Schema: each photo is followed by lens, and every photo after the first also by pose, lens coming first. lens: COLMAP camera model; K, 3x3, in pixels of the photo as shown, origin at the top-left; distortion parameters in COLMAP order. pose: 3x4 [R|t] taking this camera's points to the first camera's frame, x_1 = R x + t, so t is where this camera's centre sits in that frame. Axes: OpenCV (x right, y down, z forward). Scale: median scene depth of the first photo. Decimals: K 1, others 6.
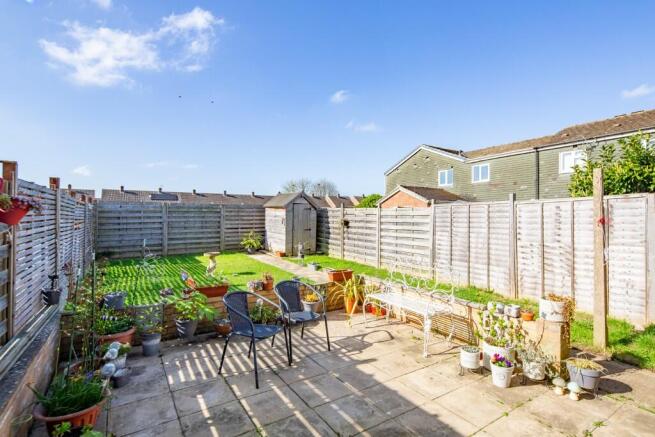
lens RADIAL K [[316.8, 0, 336.1], [0, 316.8, 219.8], [0, 0, 1]] dist [0.002434, -0.000159]
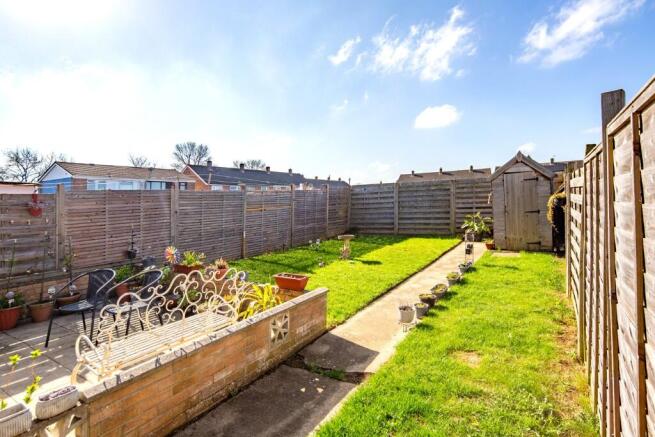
lens RADIAL K [[327.8, 0, 327.5], [0, 327.8, 218.5], [0, 0, 1]] dist [0.001513, 0.000036]
pose [[0.439391, 0.036896, -0.897538, 0.320715], [0.030759, 0.997952, 0.056082, -0.005203], [0.897769, -0.052249, 0.437357, 0.334233]]
